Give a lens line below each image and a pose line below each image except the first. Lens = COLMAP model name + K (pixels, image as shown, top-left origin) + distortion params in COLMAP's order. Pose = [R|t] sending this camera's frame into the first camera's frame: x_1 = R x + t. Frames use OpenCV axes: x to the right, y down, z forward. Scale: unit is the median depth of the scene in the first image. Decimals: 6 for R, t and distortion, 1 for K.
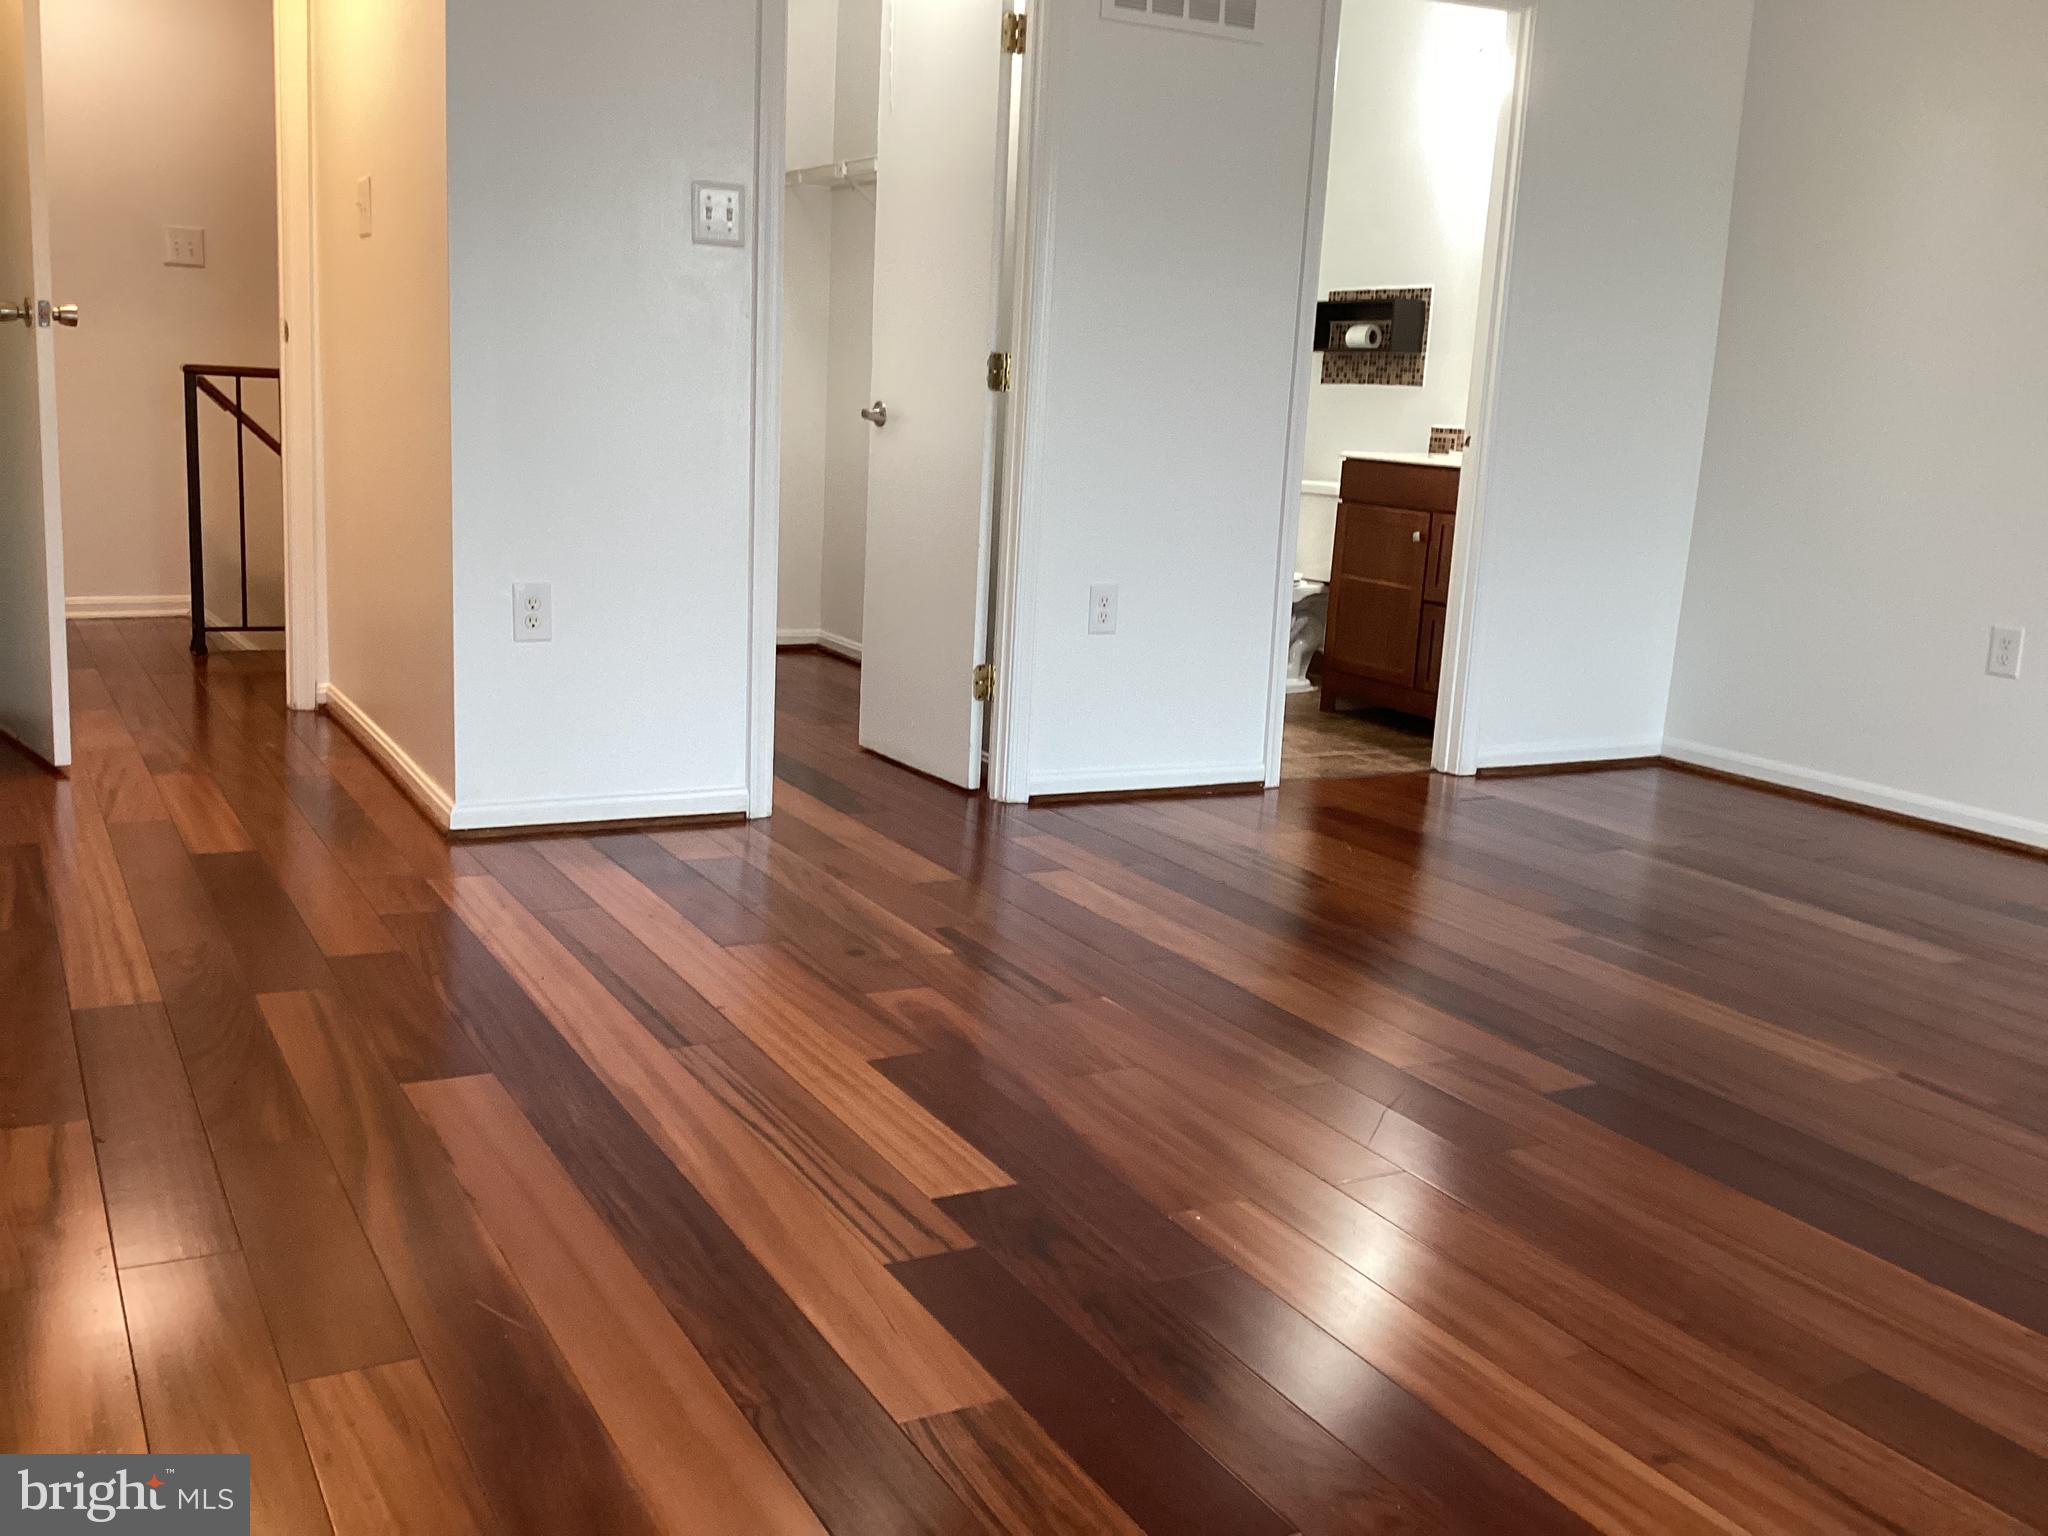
lens RADIAL K [[1867.8, 0, 1034.4], [0, 1867.8, 766.7], [0, 0, 1]] dist [0.032853, 0.000000]
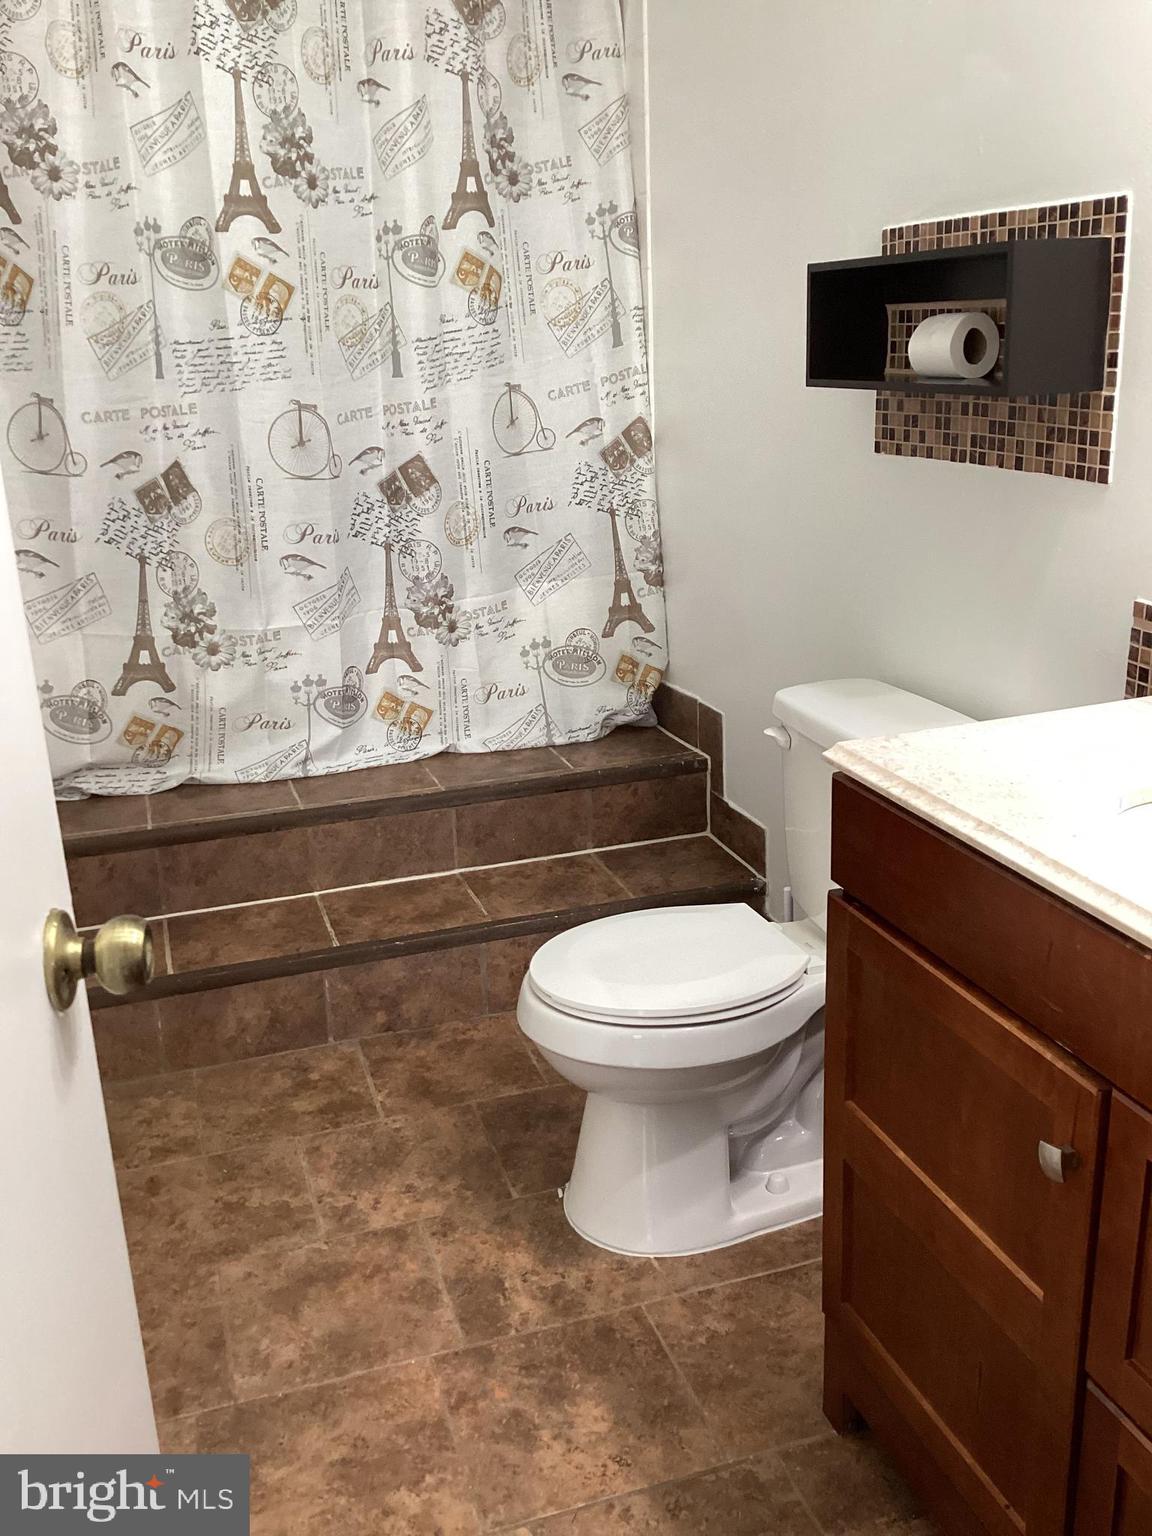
lens RADIAL K [[1400.9, 0, 577.6], [0, 1400.9, 765.8], [0, 0, 1]] dist [0.032853, 0.000000]
pose [[0.979128, -0.022322, -0.202016, 0.159618], [0.042596, 0.994414, 0.096572, -0.177937], [0.198732, -0.103161, 0.974609, 0.704741]]
